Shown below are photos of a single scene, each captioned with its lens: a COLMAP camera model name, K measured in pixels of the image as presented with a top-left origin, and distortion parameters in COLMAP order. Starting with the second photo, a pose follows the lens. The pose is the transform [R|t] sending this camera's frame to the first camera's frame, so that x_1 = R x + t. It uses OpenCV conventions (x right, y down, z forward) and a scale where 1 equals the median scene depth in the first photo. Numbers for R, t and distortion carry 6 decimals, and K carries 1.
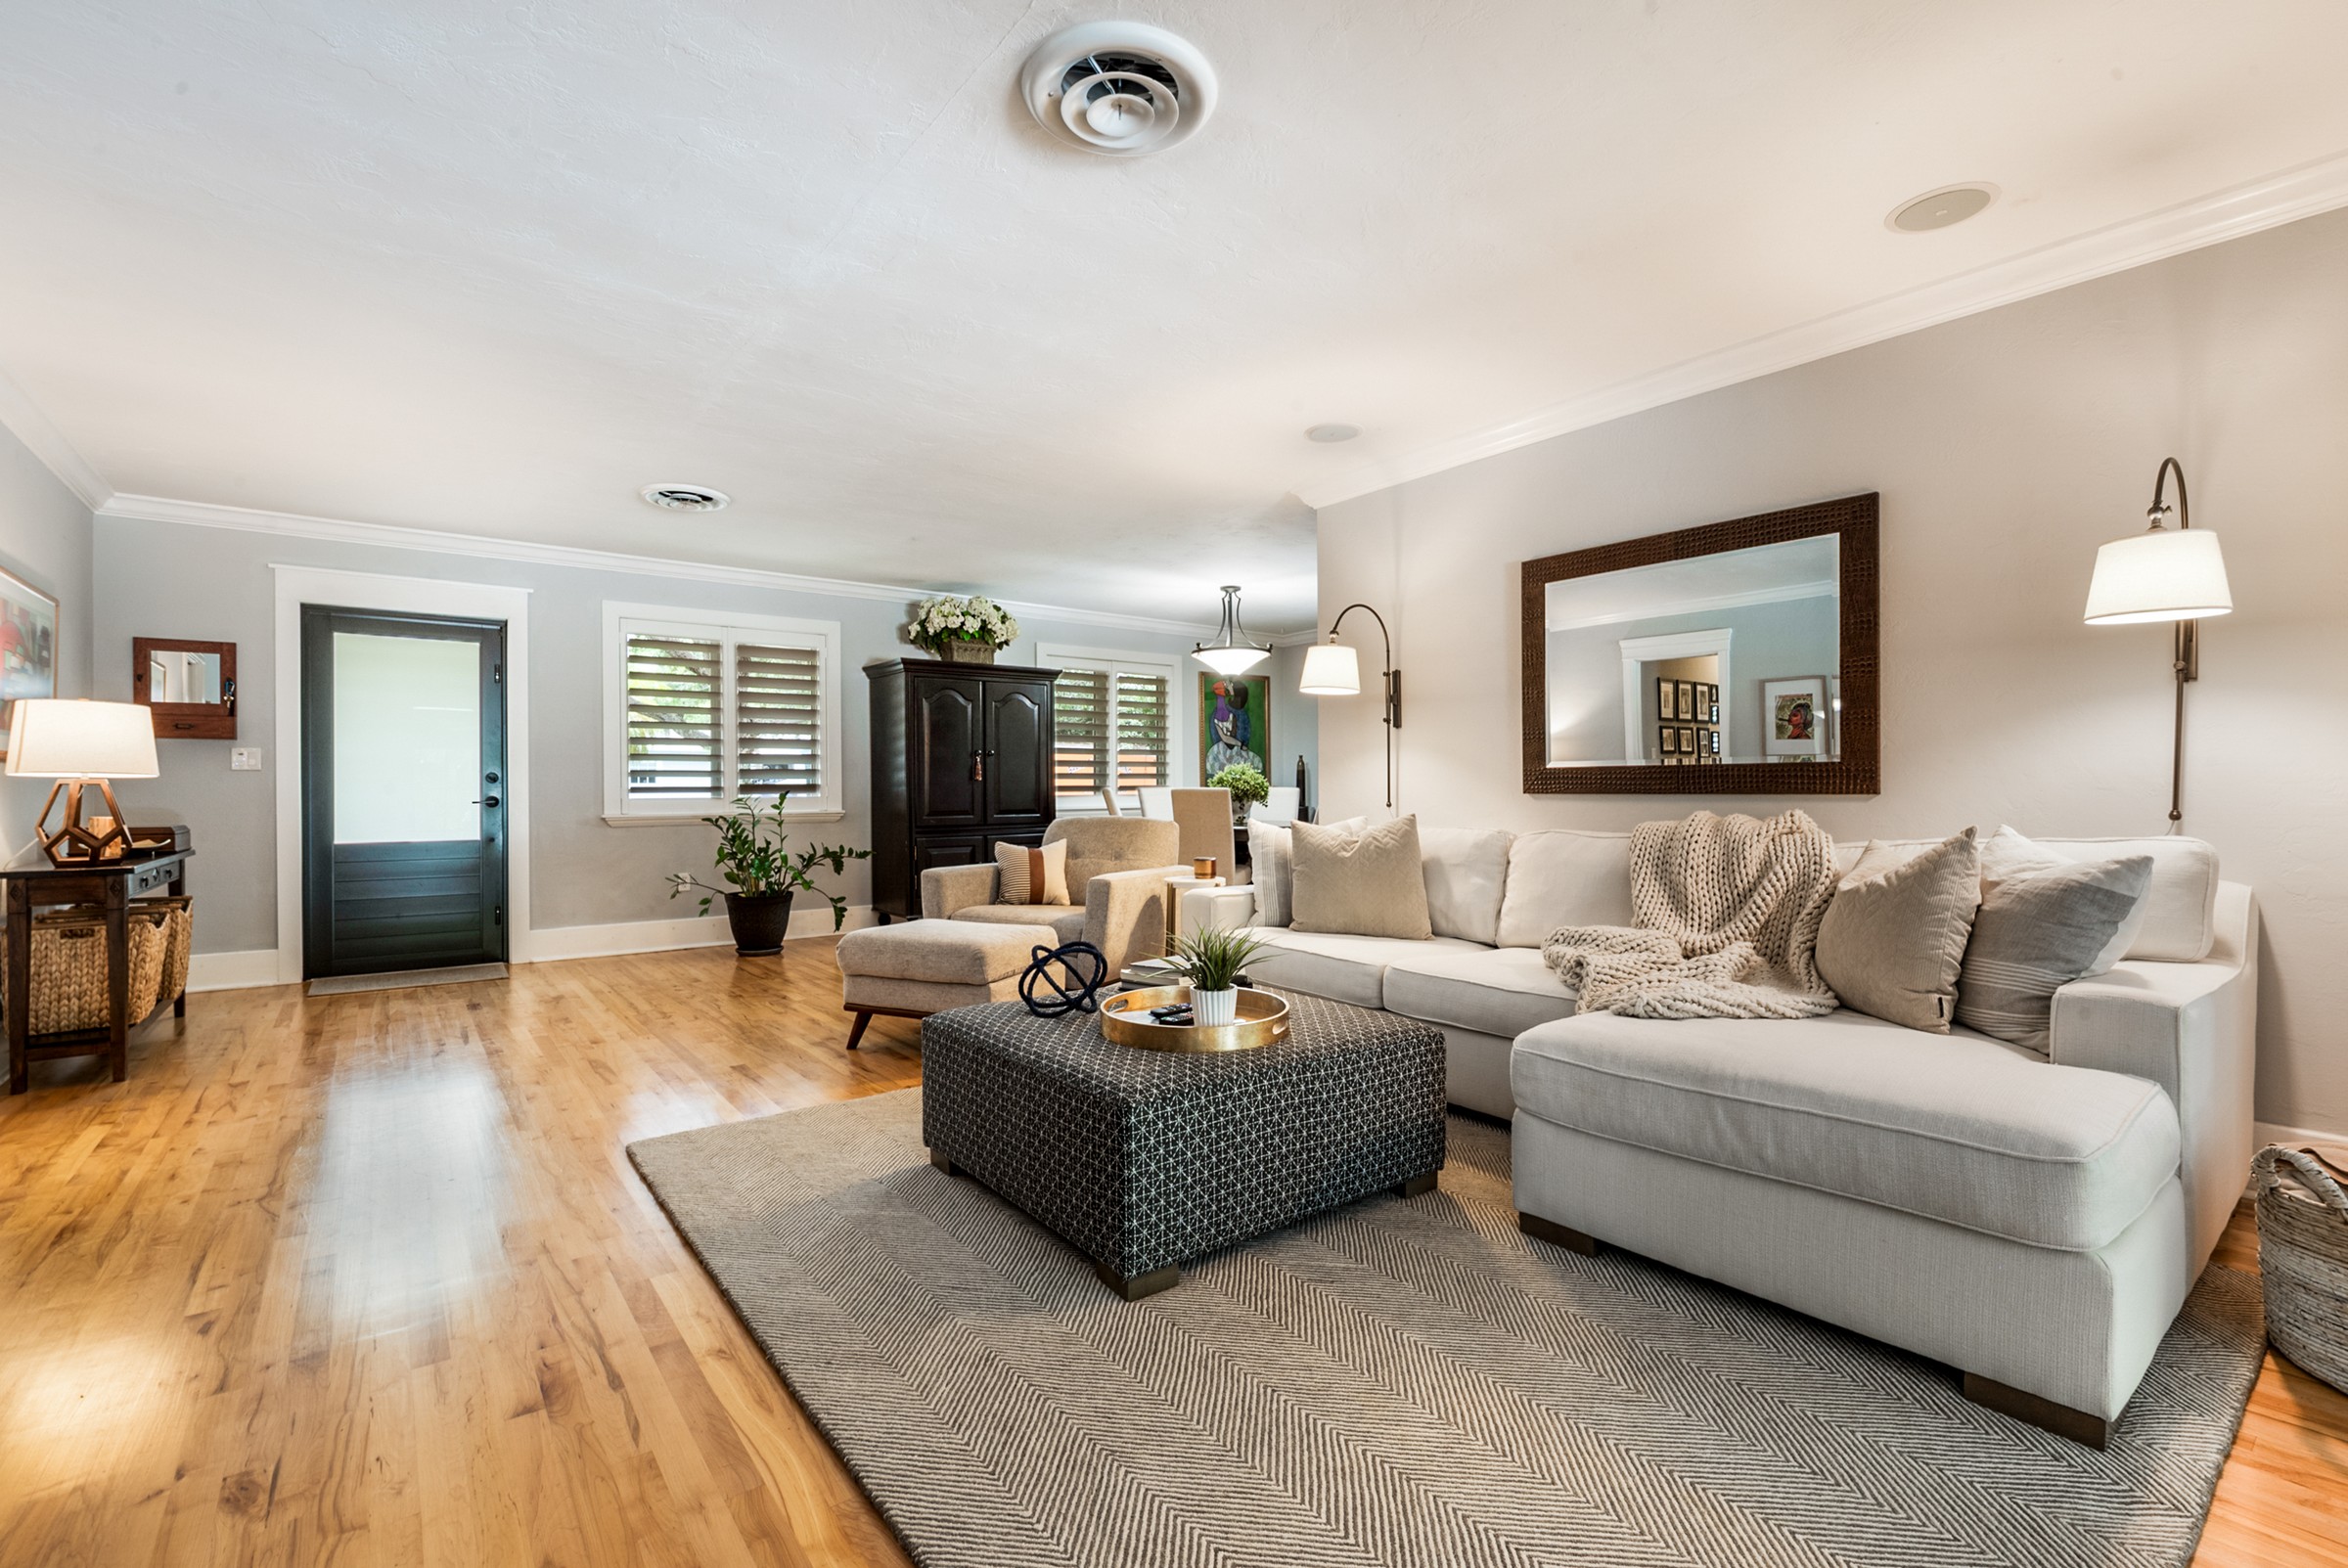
lens RADIAL K [[1016.6, 0, 1174.0], [0, 1016.6, 784.0], [0, 0, 1]] dist [-0.003000, -0.000115]
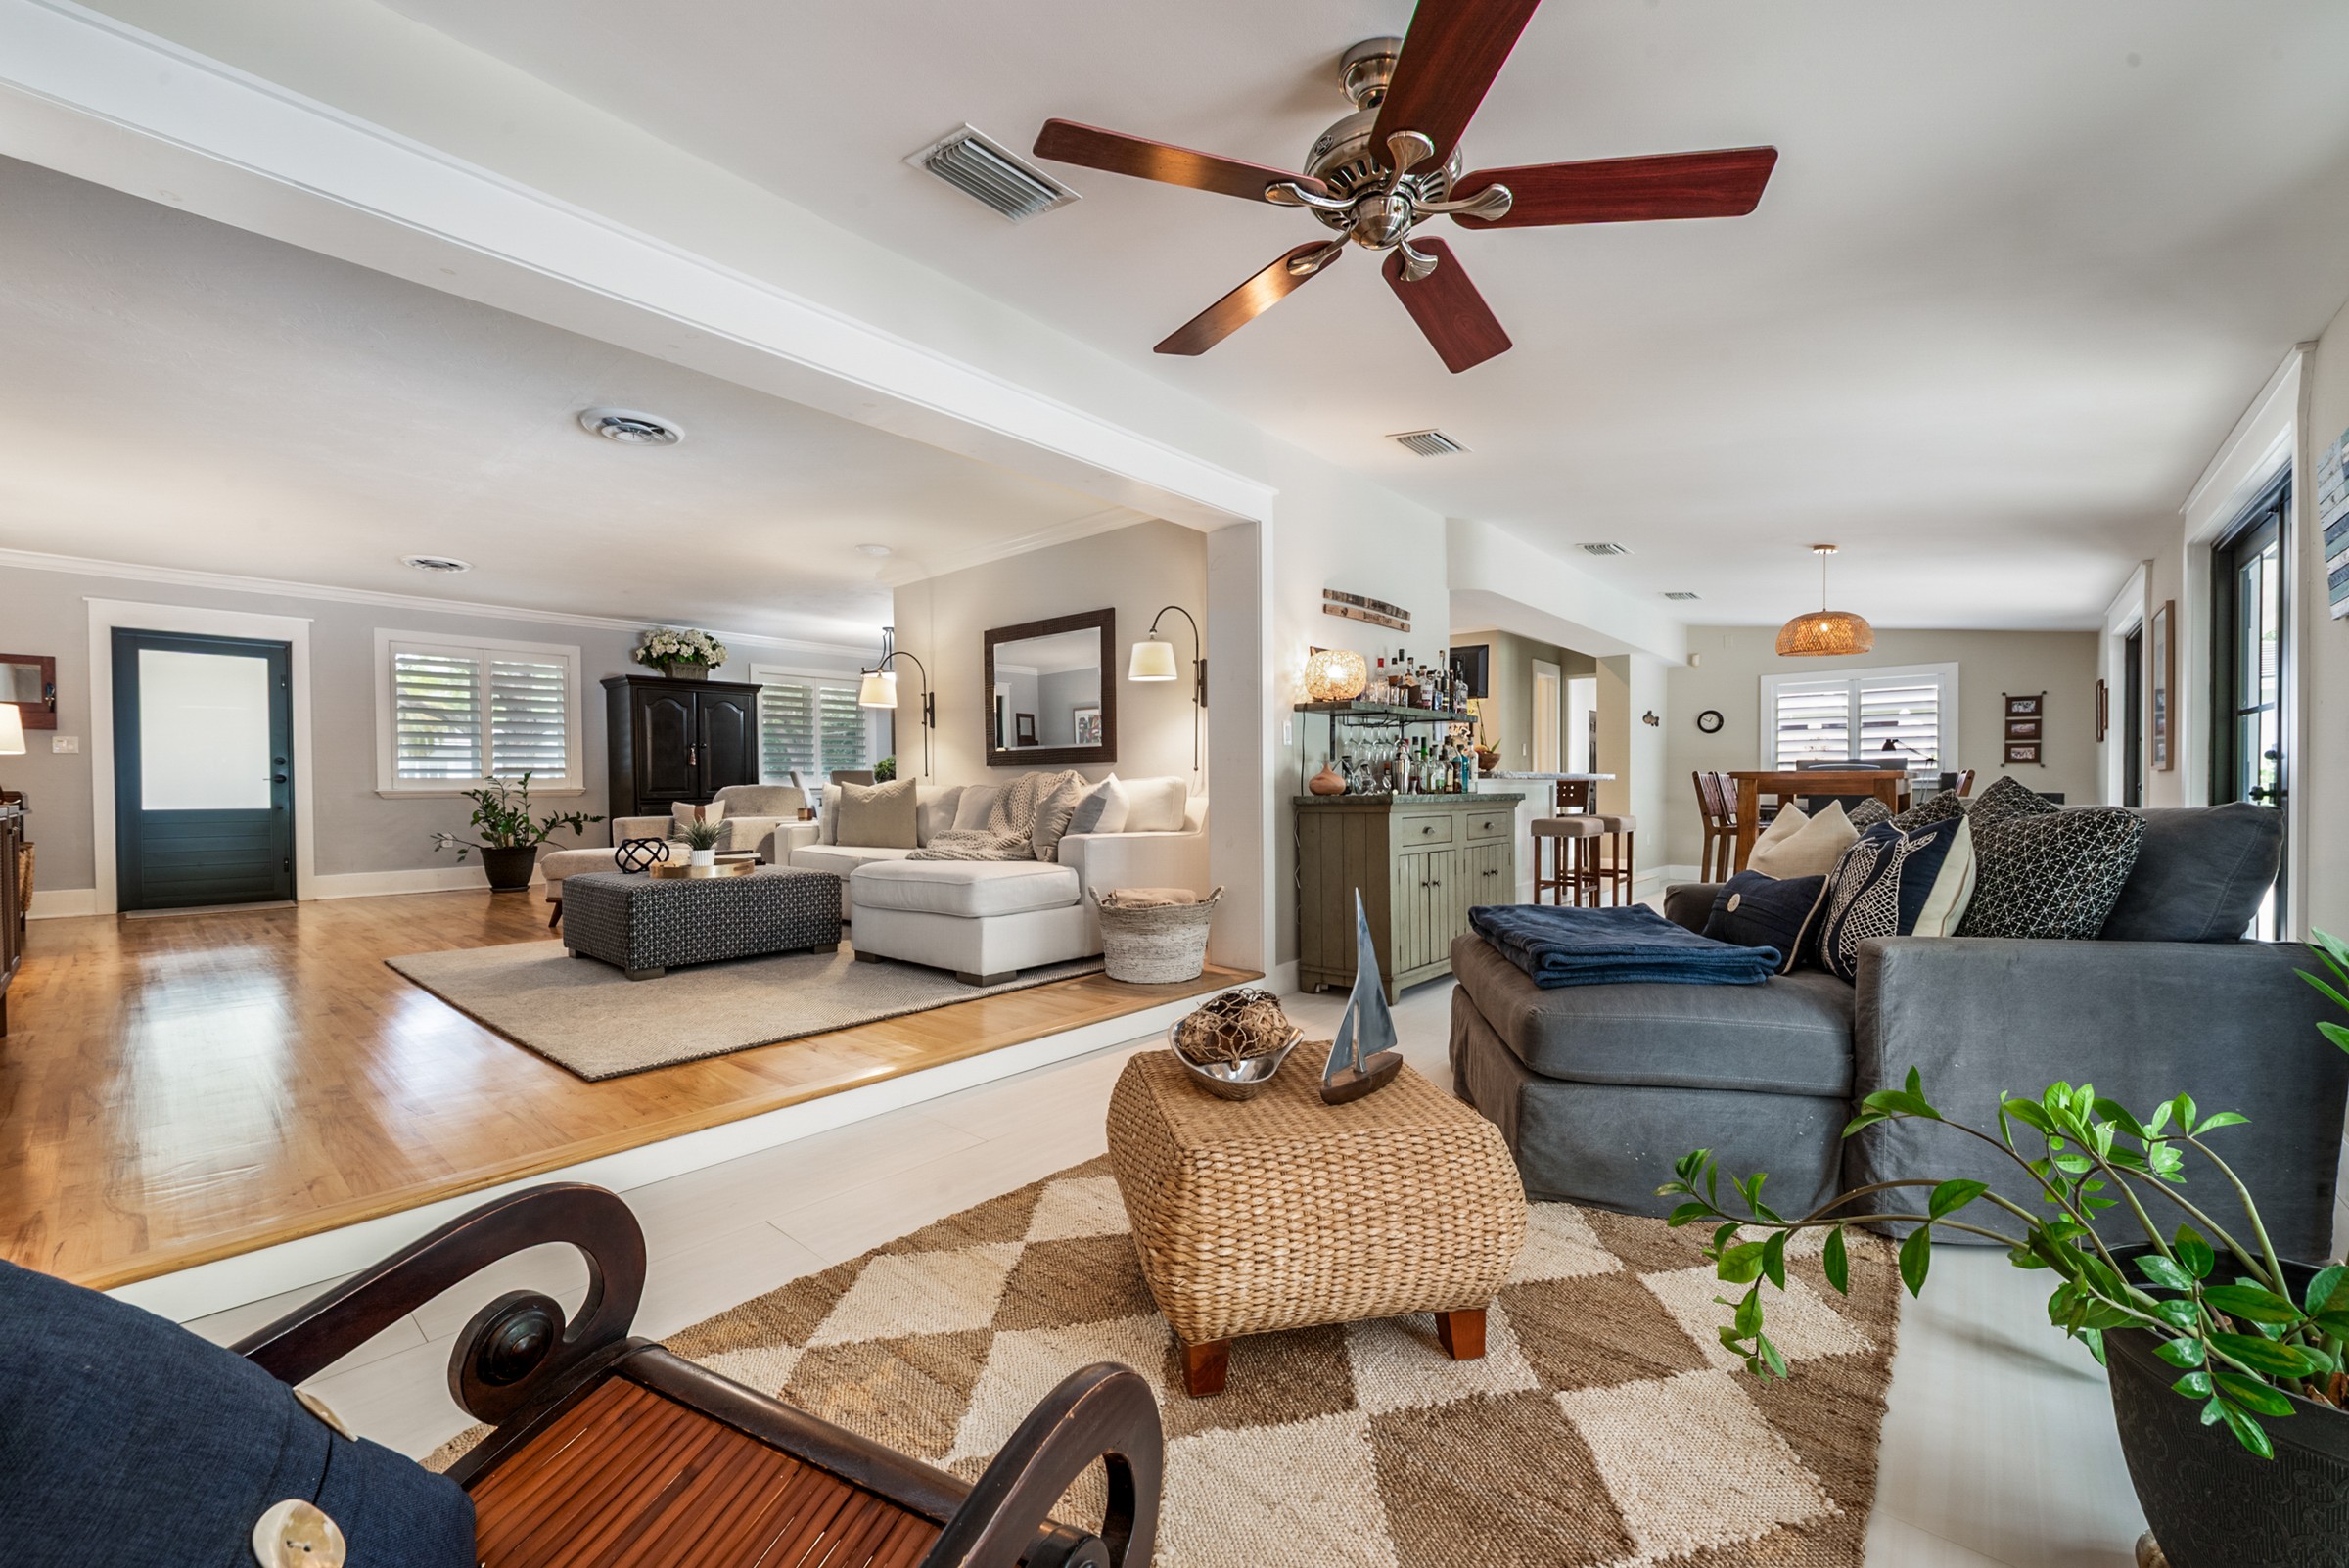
lens RADIAL K [[936.6, 0, 1172.9], [0, 936.6, 791.9], [0, 0, 1]] dist [0.002153, 0.000170]
pose [[0.983290, -0.004726, 0.181983, 0.250709], [0.003127, 0.999954, 0.009071, 0.026606], [-0.182017, -0.008350, 0.983260, -0.416564]]
